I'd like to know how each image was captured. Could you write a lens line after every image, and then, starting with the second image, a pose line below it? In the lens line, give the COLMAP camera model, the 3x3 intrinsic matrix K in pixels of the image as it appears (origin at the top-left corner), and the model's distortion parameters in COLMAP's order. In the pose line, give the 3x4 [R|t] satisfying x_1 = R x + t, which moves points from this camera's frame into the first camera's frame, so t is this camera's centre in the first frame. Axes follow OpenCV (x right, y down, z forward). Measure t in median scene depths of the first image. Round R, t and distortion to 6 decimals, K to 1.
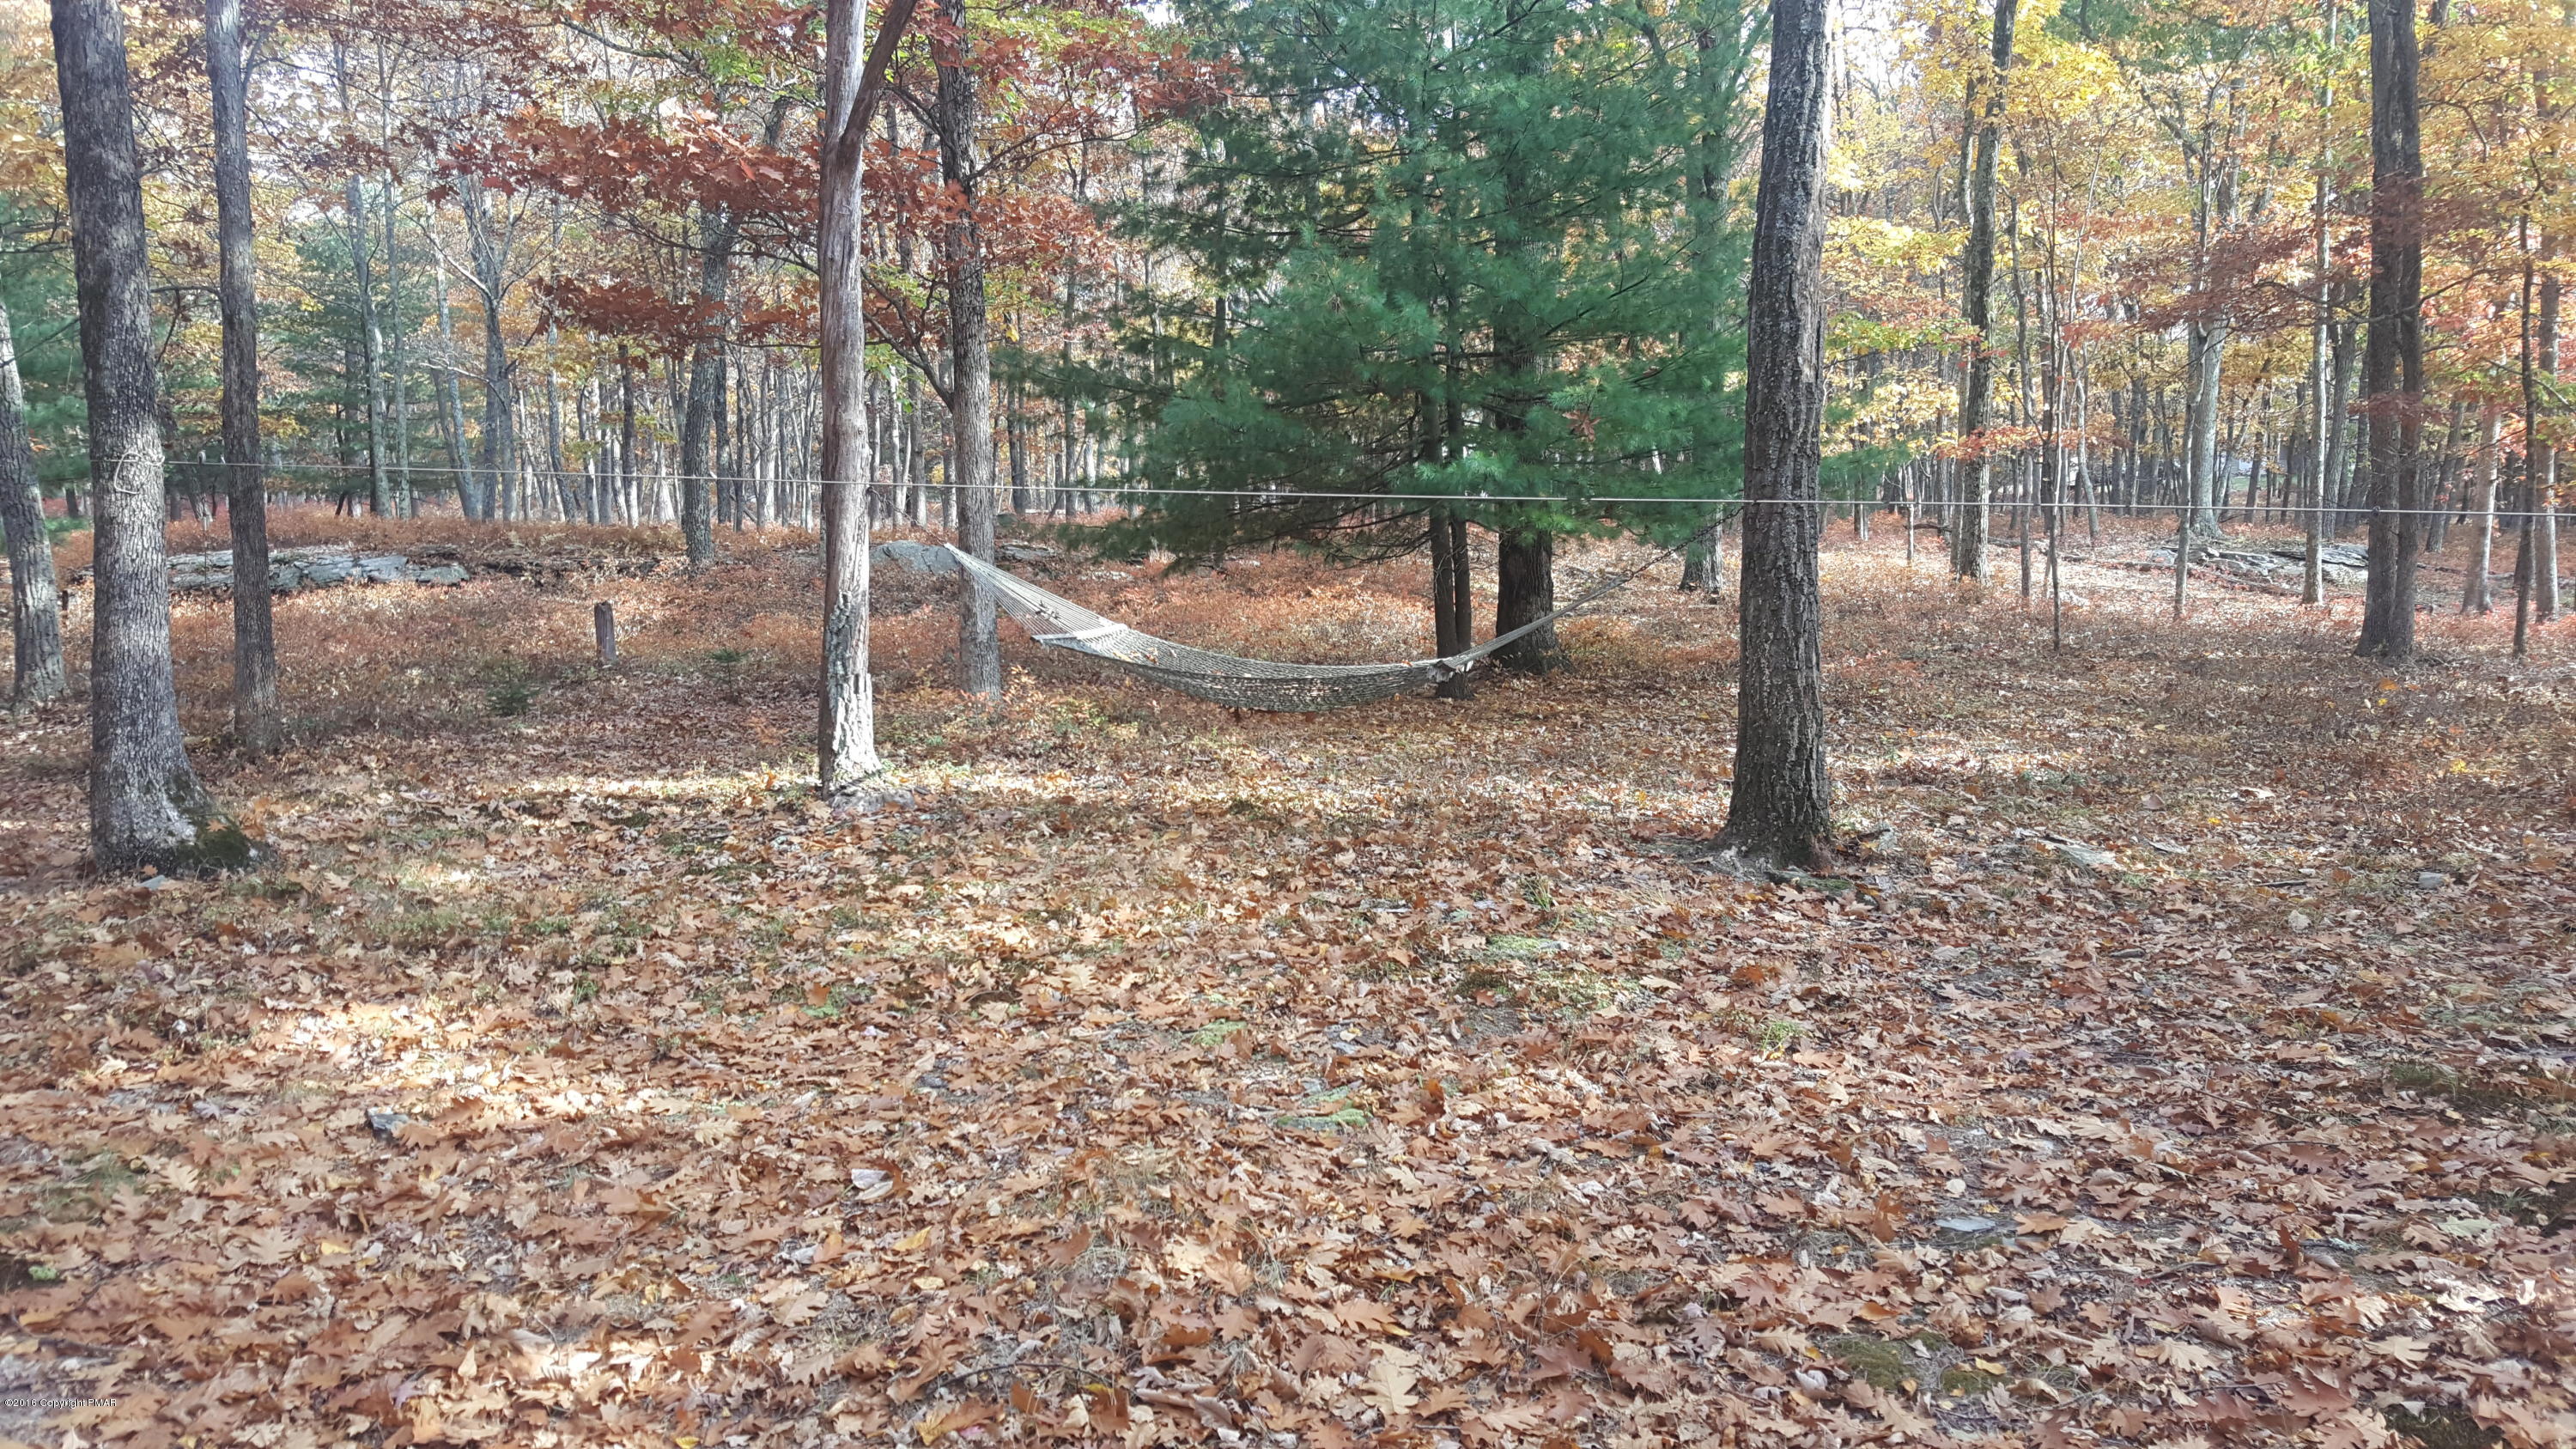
lens RADIAL K [[1911.7, 0, 1267.7], [0, 1911.7, 735.1], [0, 0, 1]] dist [0.122459, -0.199022]
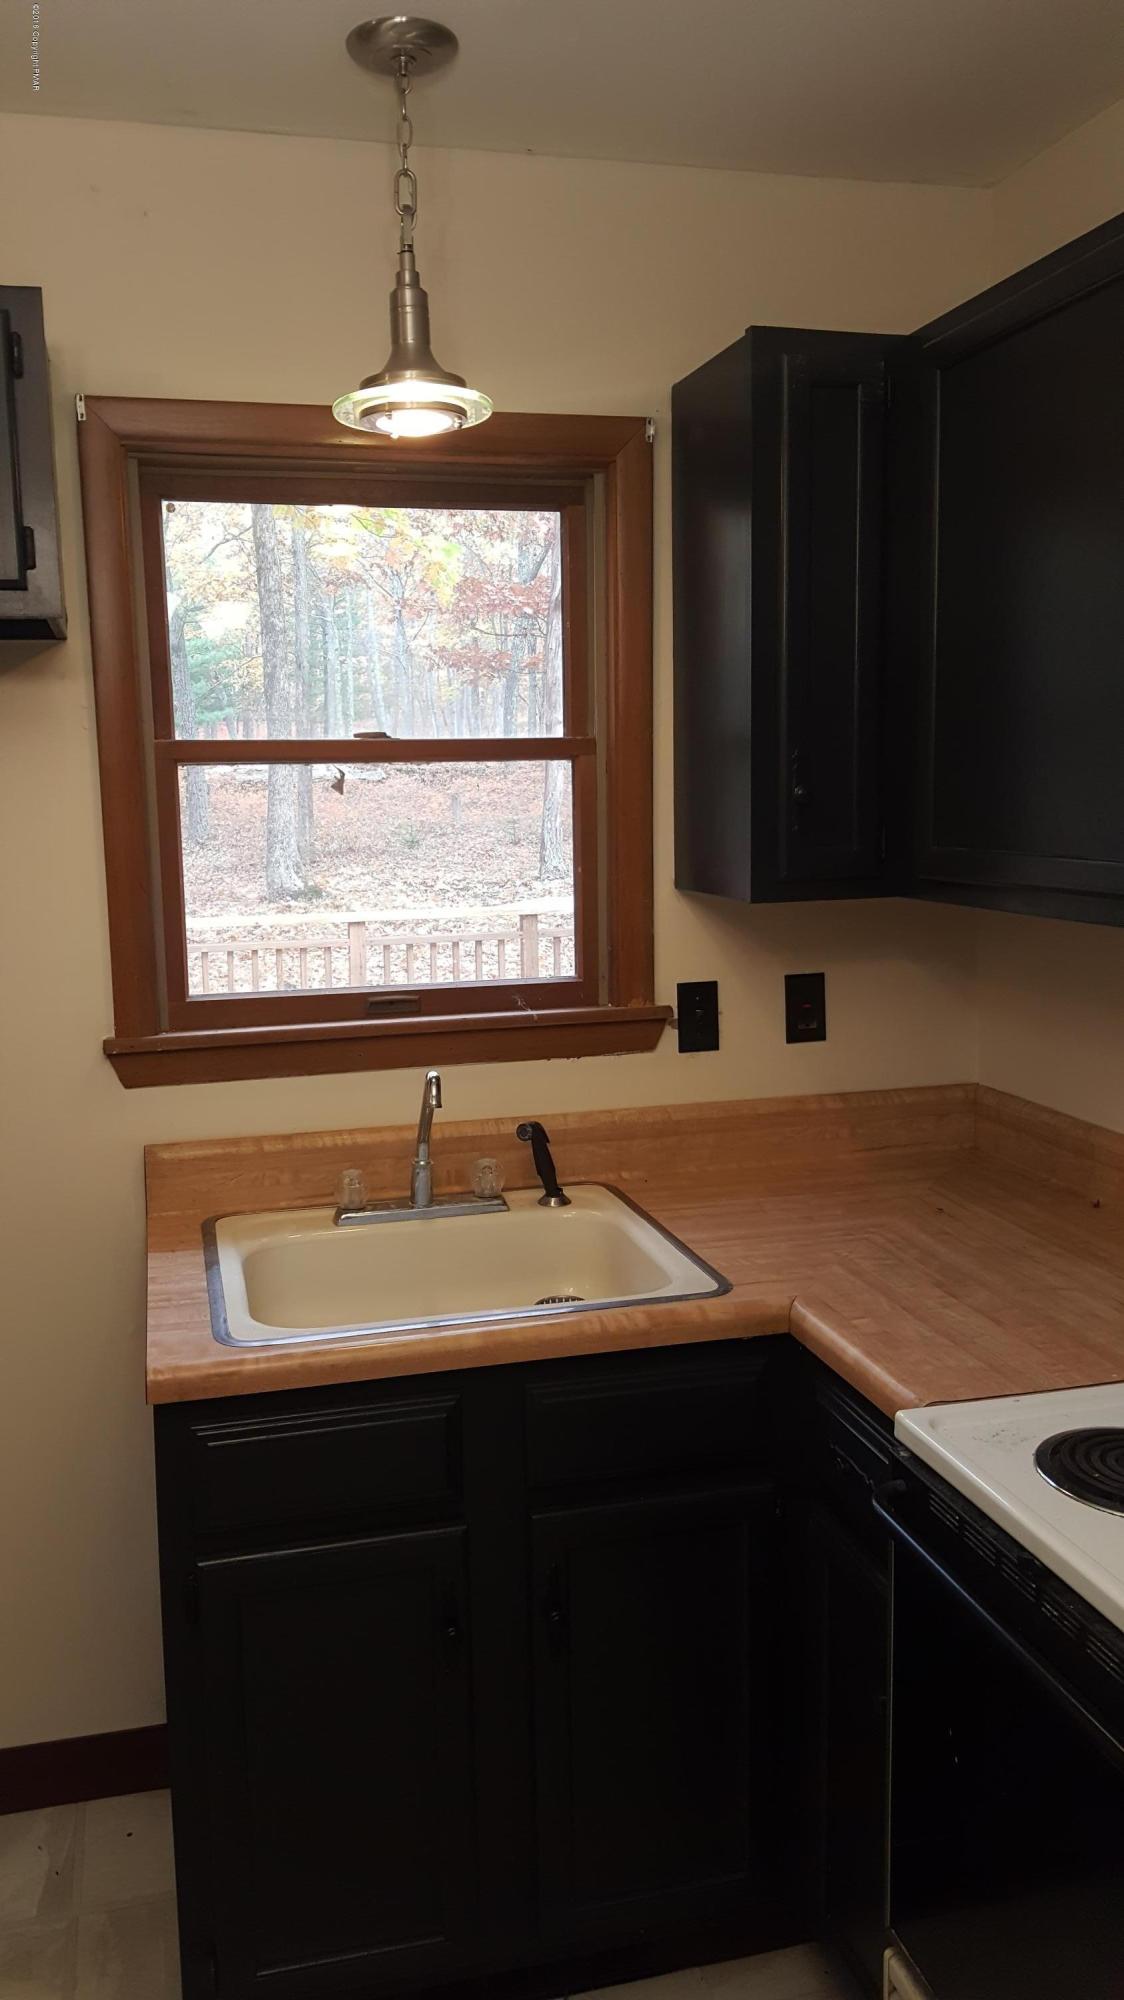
lens RADIAL K [[1484.0, 0, 561.4], [0, 1484.0, 981.3], [0, 0, 1]] dist [0.122459, -0.199022]
pose [[0.965426, 0.040509, -0.257511, 0.106719], [-0.024813, 0.997647, 0.063914, 0.015193], [0.259495, -0.055314, 0.964159, -0.299006]]
